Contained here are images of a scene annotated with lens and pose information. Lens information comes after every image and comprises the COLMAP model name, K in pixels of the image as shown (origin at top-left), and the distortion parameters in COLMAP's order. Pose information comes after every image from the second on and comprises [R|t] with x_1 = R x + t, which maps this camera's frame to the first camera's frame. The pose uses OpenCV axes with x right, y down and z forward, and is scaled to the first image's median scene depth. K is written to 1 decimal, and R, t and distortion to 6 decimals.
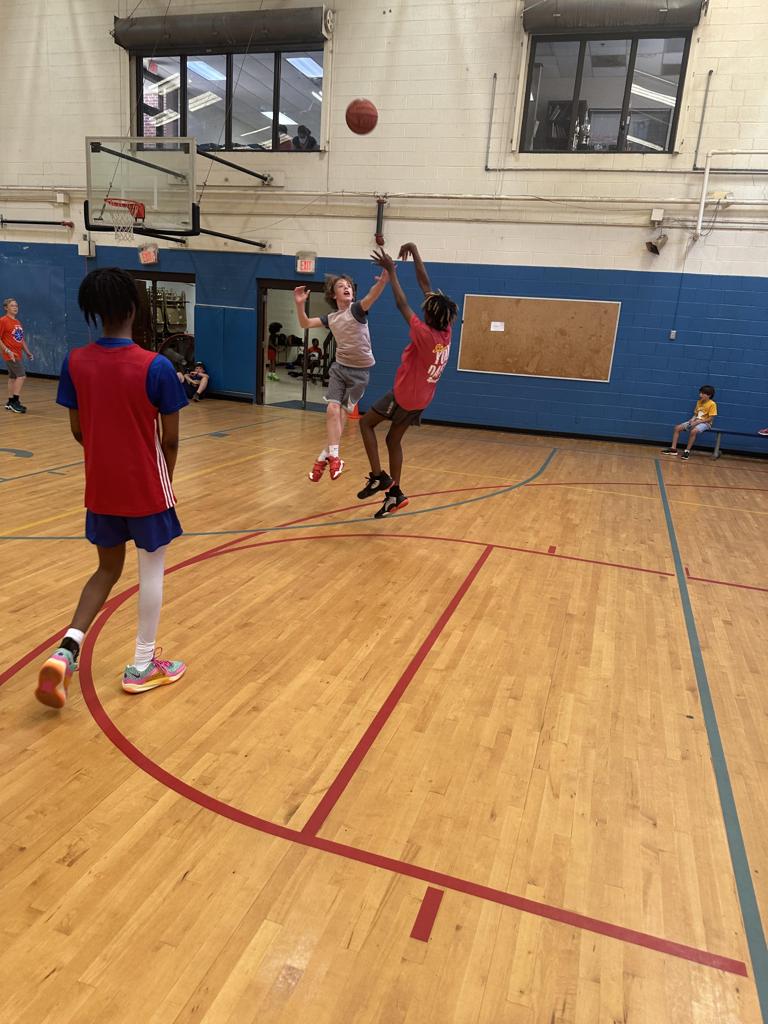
lens RADIAL K [[731.2, 0, 368.2], [0, 731.2, 513.8], [0, 0, 1]] dist [-0.003662, -0.013461]
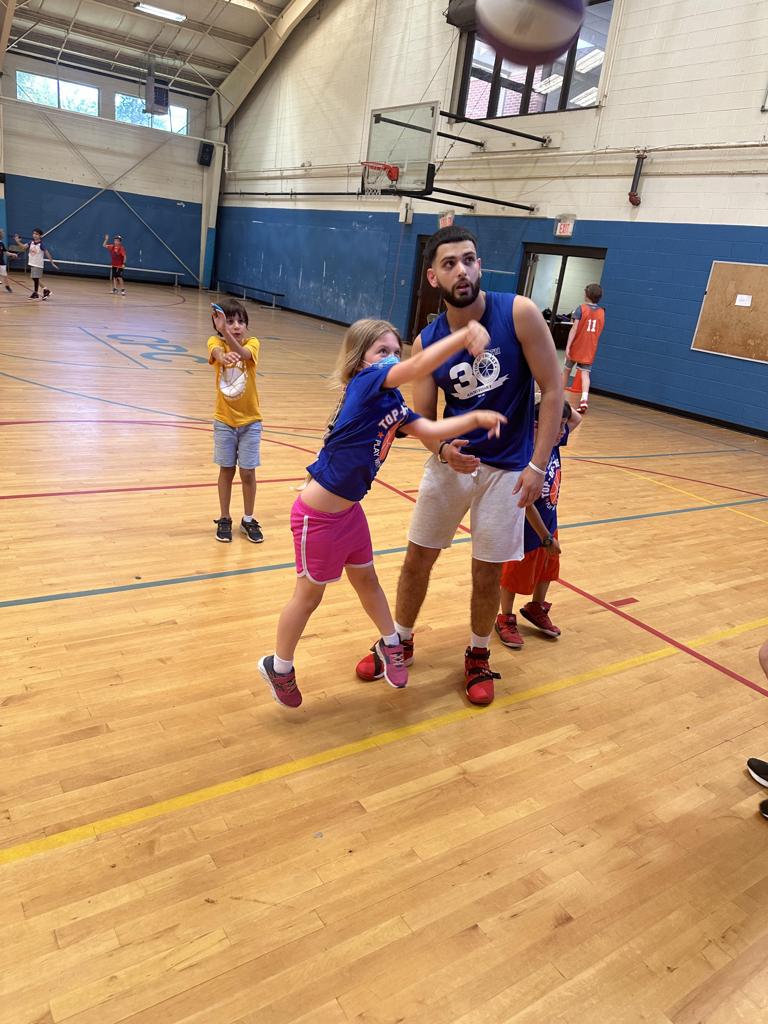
lens RADIAL K [[731.2, 0, 368.2], [0, 731.2, 513.8], [0, 0, 1]] dist [-0.003662, -0.013461]
pose [[0.799958, 0.219843, -0.558333, 0.337854], [-0.215251, 0.973676, 0.074981, 0.010233], [0.560120, 0.060200, 0.826221, 0.083375]]
